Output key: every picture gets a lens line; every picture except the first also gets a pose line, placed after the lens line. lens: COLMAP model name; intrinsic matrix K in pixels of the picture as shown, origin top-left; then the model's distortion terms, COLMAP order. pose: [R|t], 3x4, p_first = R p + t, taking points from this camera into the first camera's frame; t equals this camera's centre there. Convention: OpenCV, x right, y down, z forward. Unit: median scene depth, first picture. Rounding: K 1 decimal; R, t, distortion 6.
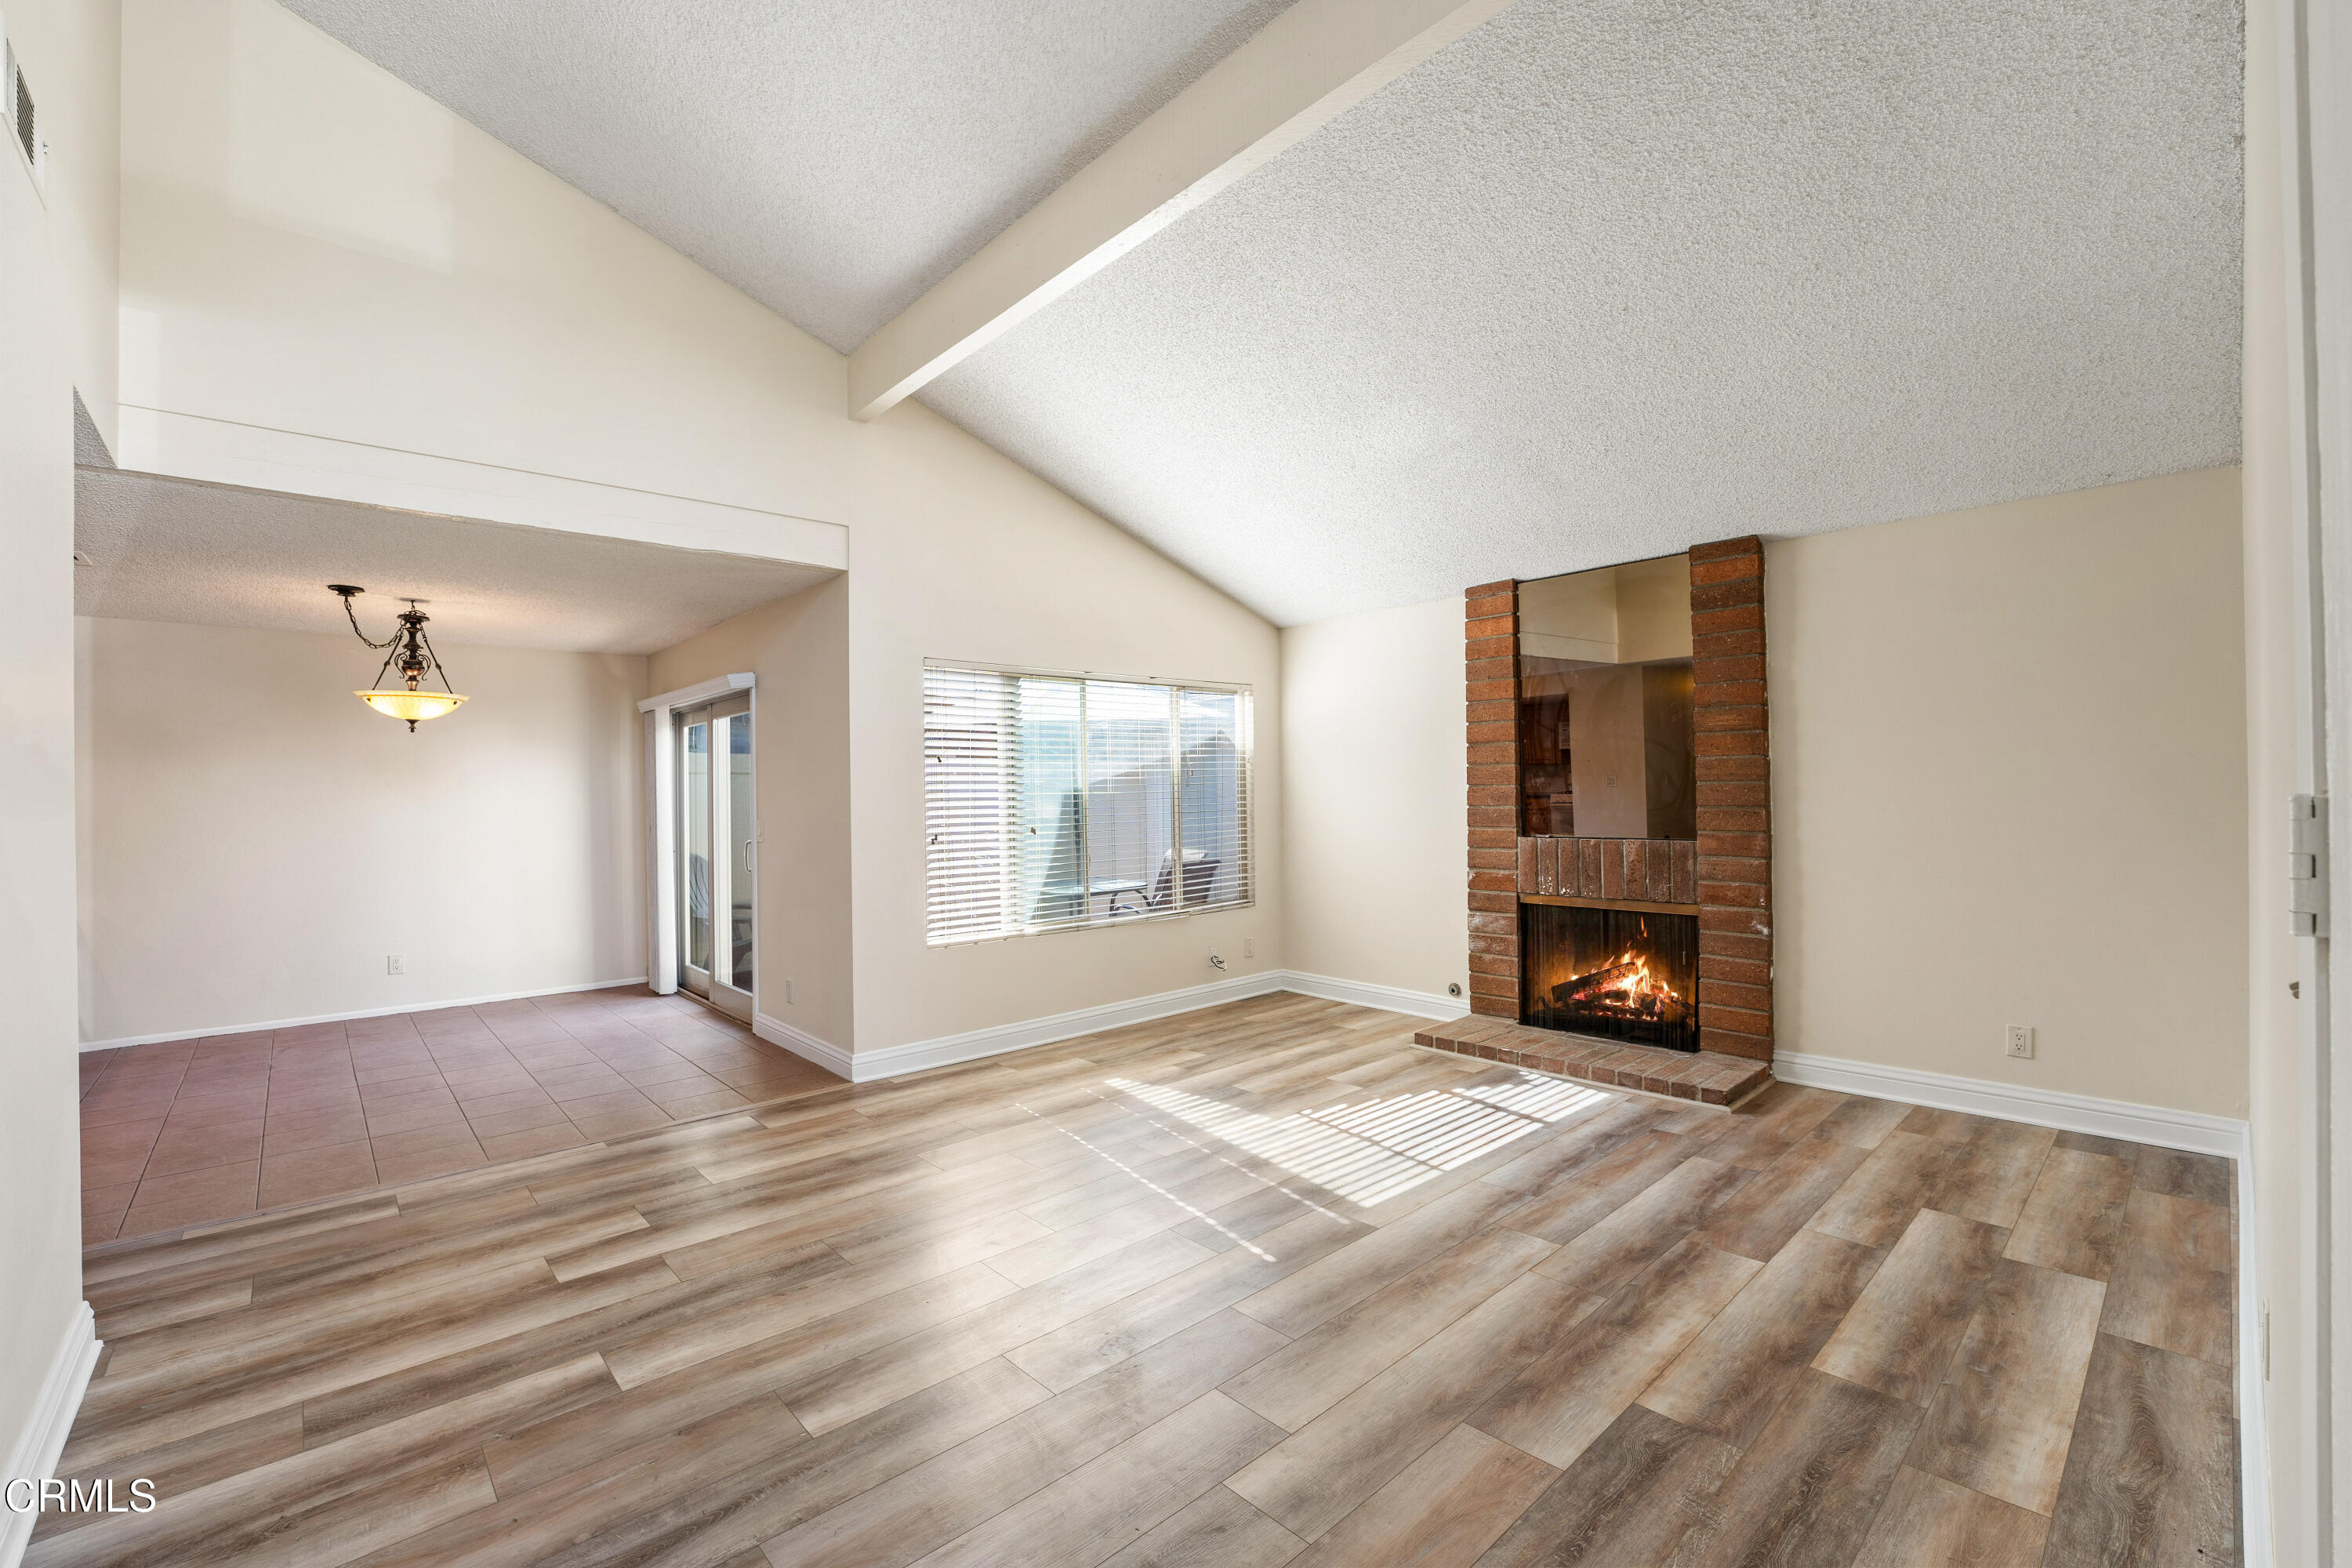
lens RADIAL K [[978.7, 0, 1173.7], [0, 978.7, 790.1], [0, 0, 1]] dist [-0.022680, 0.000399]
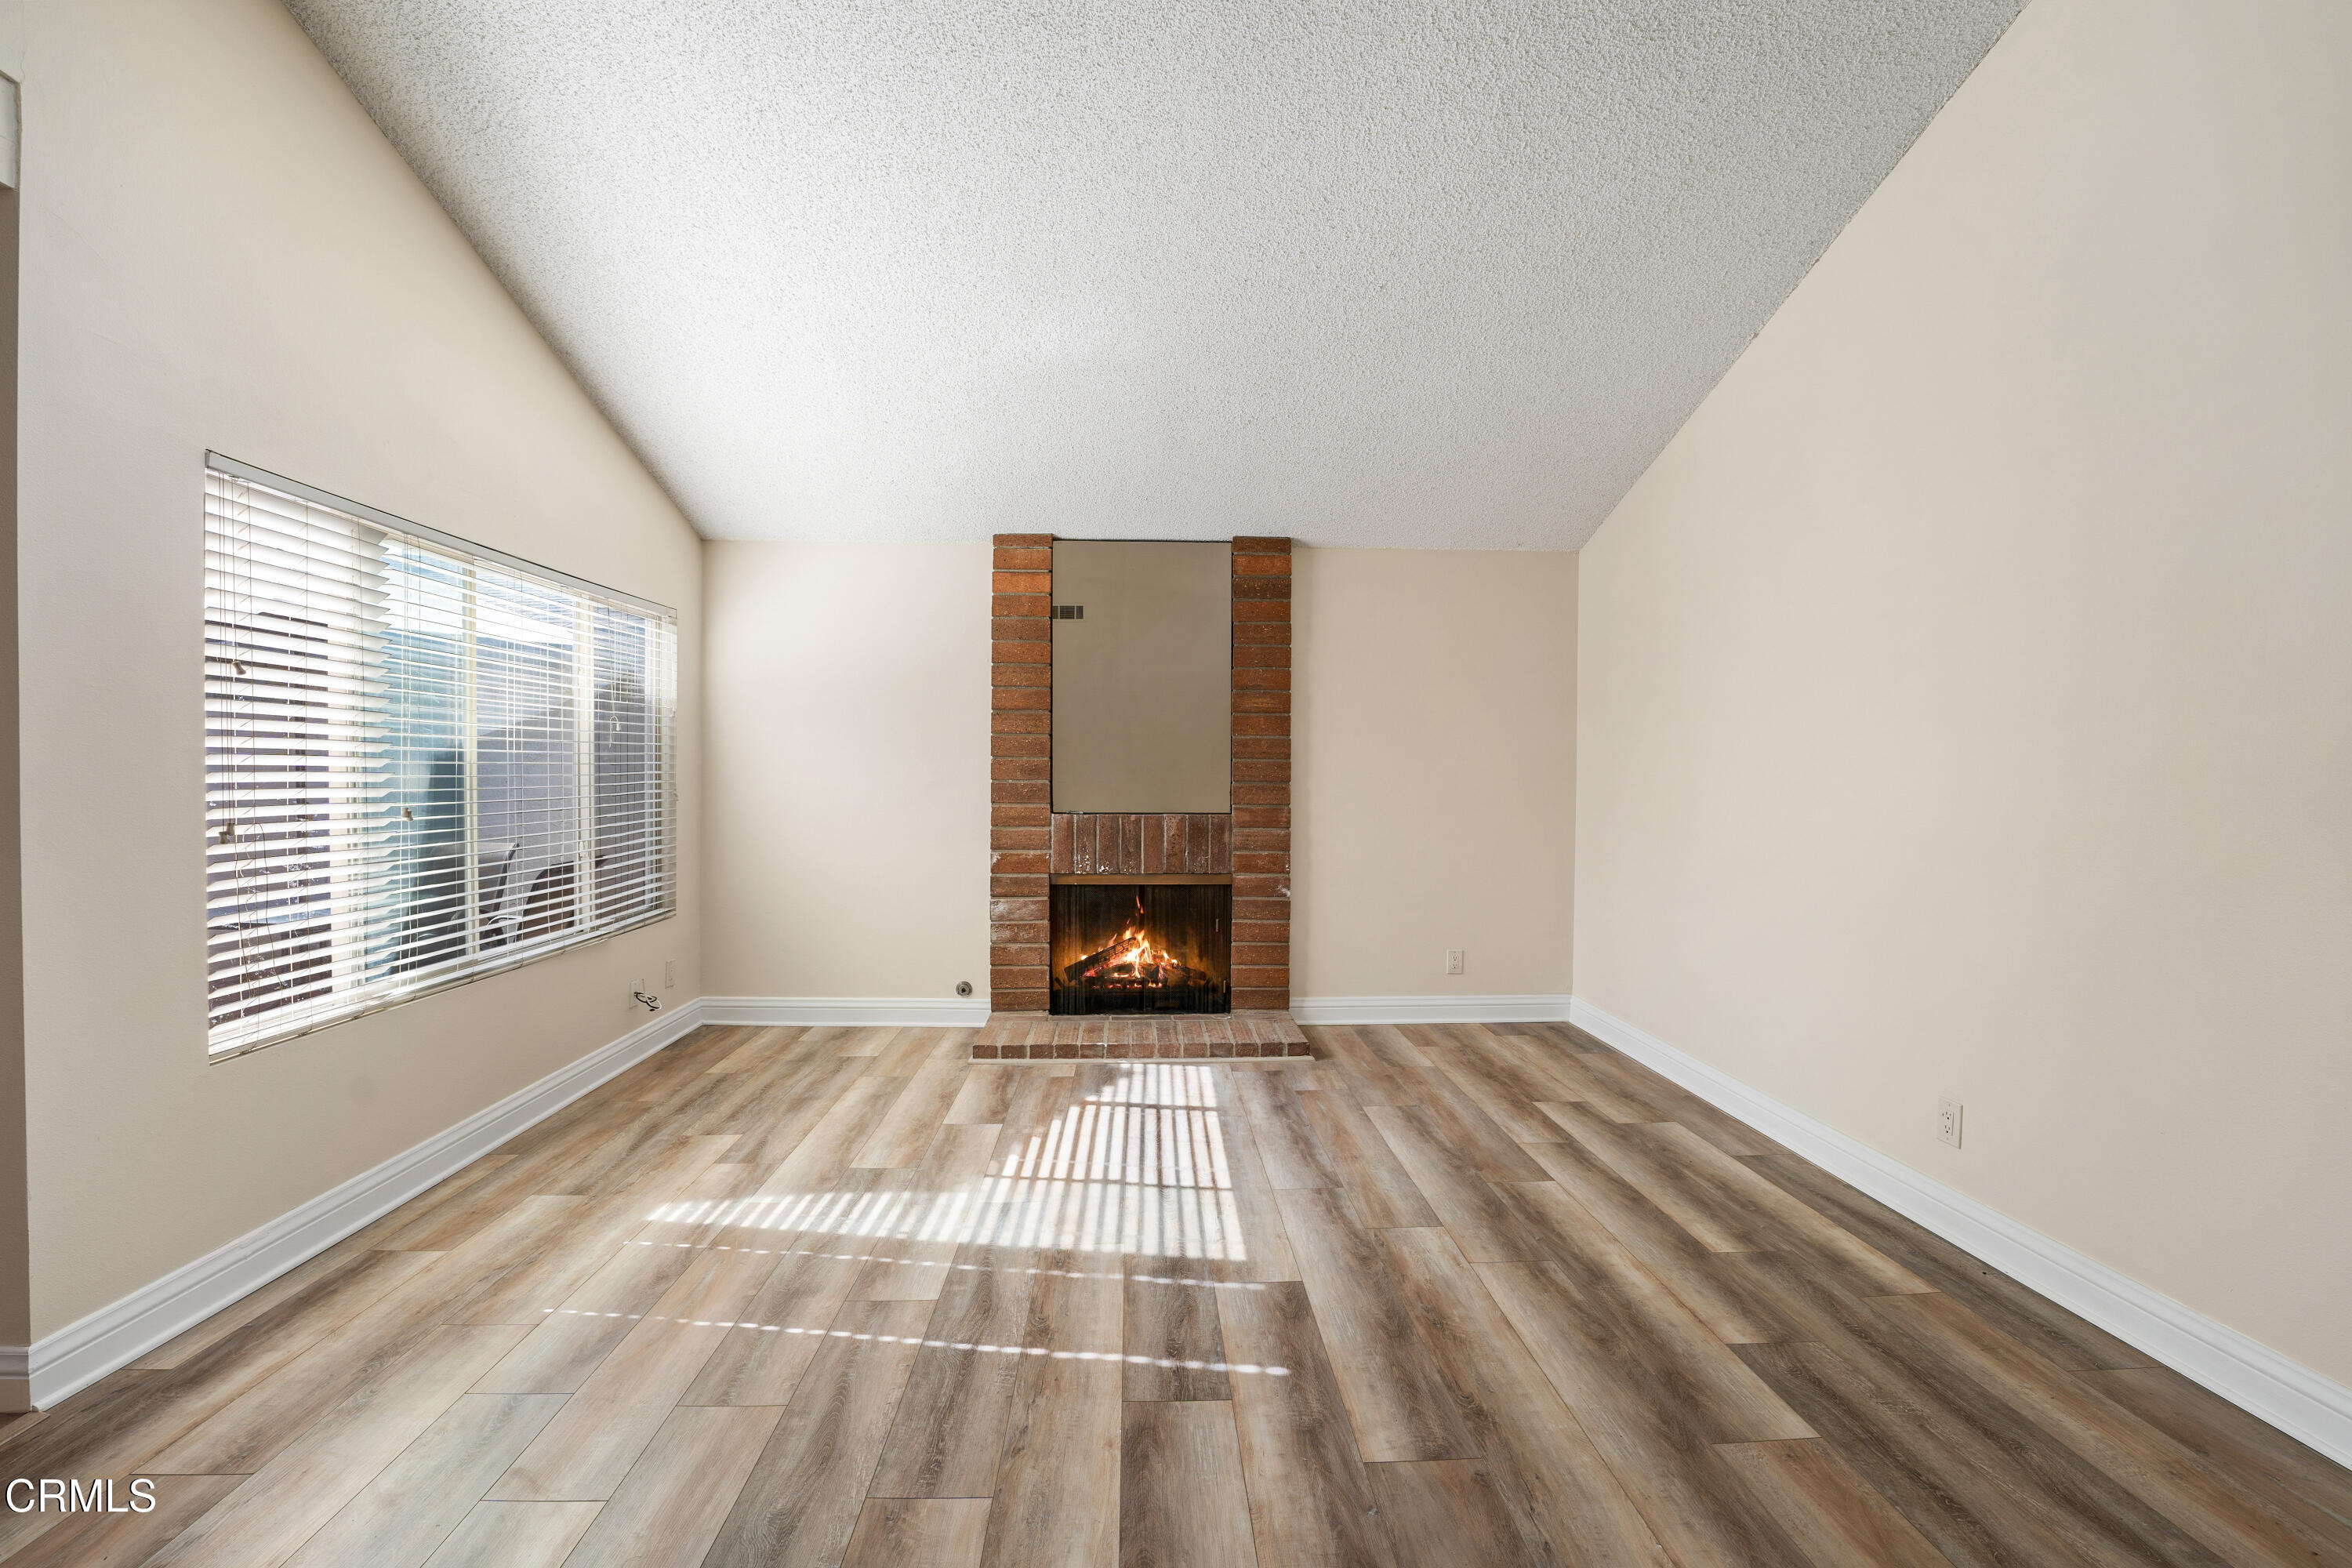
lens RADIAL K [[968.9, 0, 1168.9], [0, 968.9, 786.7], [0, 0, 1]] dist [-0.035802, 0.005926]
pose [[0.646098, 0.007093, 0.763222, -0.328028], [-0.018428, 0.999810, 0.006308, 0.017410], [-0.763032, -0.018140, 0.646106, 0.381074]]
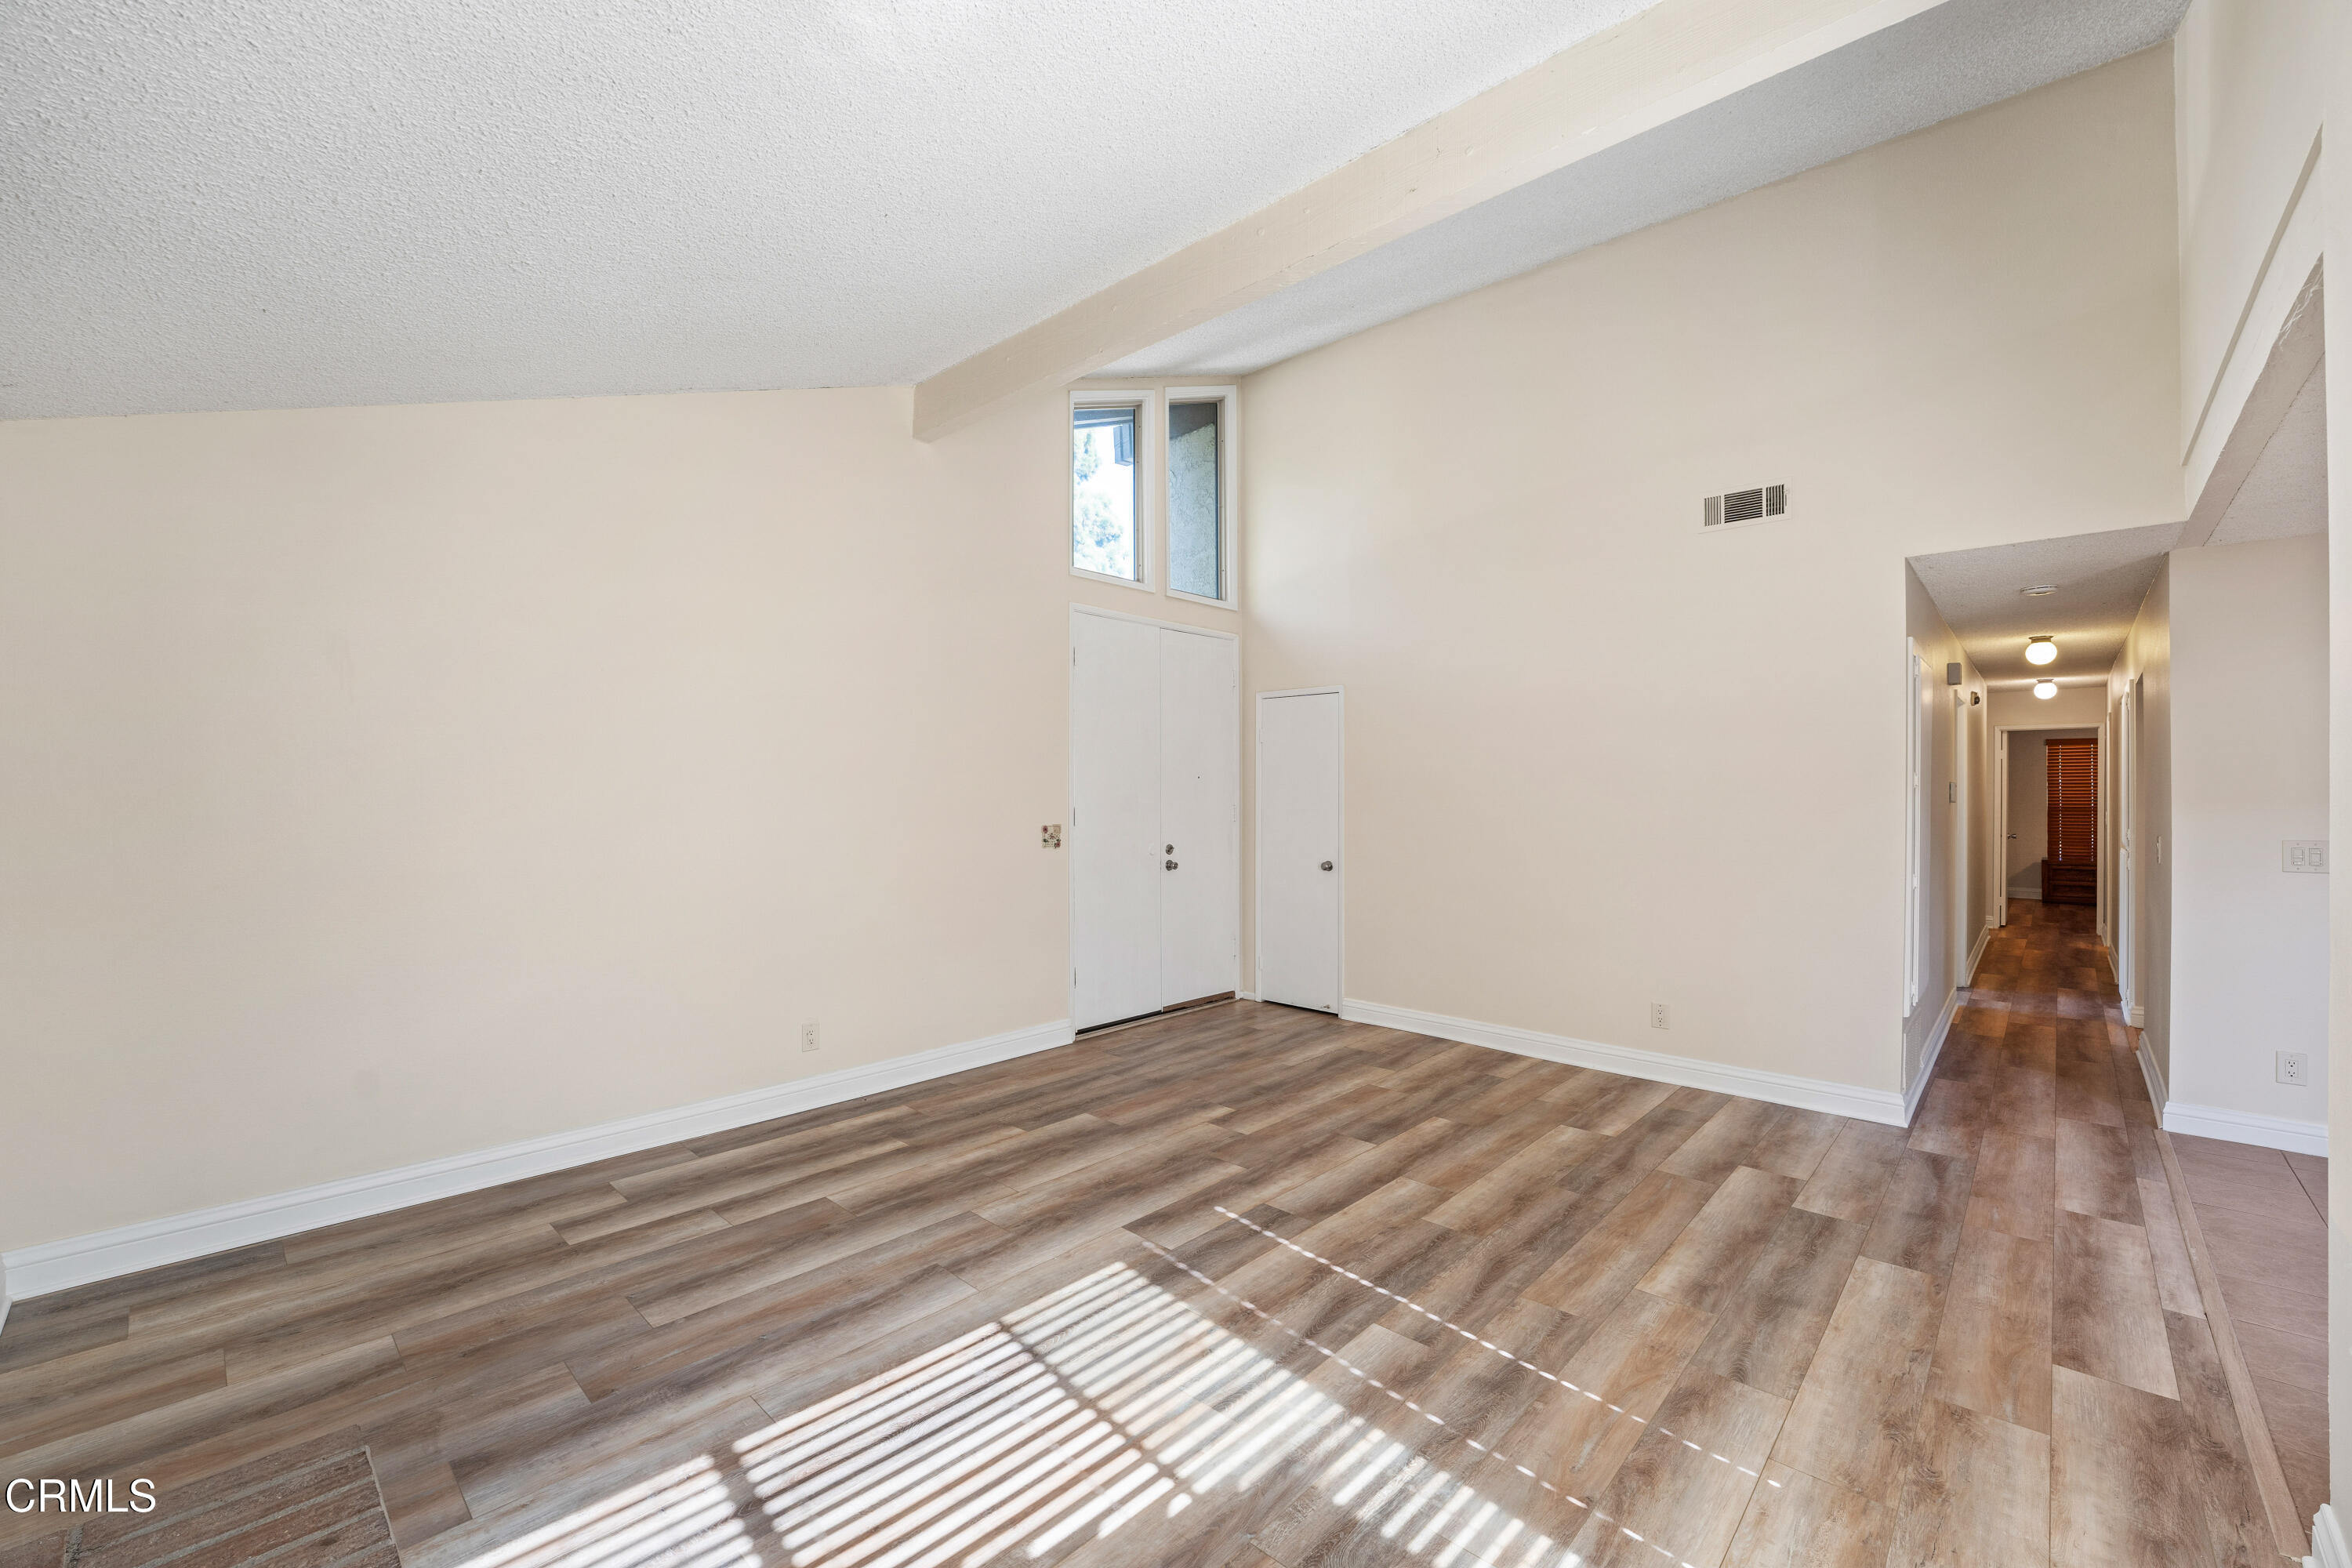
lens RADIAL K [[958.6, 0, 1172.5], [0, 958.6, 790.5], [0, 0, 1]] dist [-0.031068, 0.003626]
pose [[-0.997221, 0.016320, -0.072695, 0.149719], [0.016545, 0.999860, -0.002500, -0.015408], [0.072644, -0.003696, -0.997351, 1.372352]]
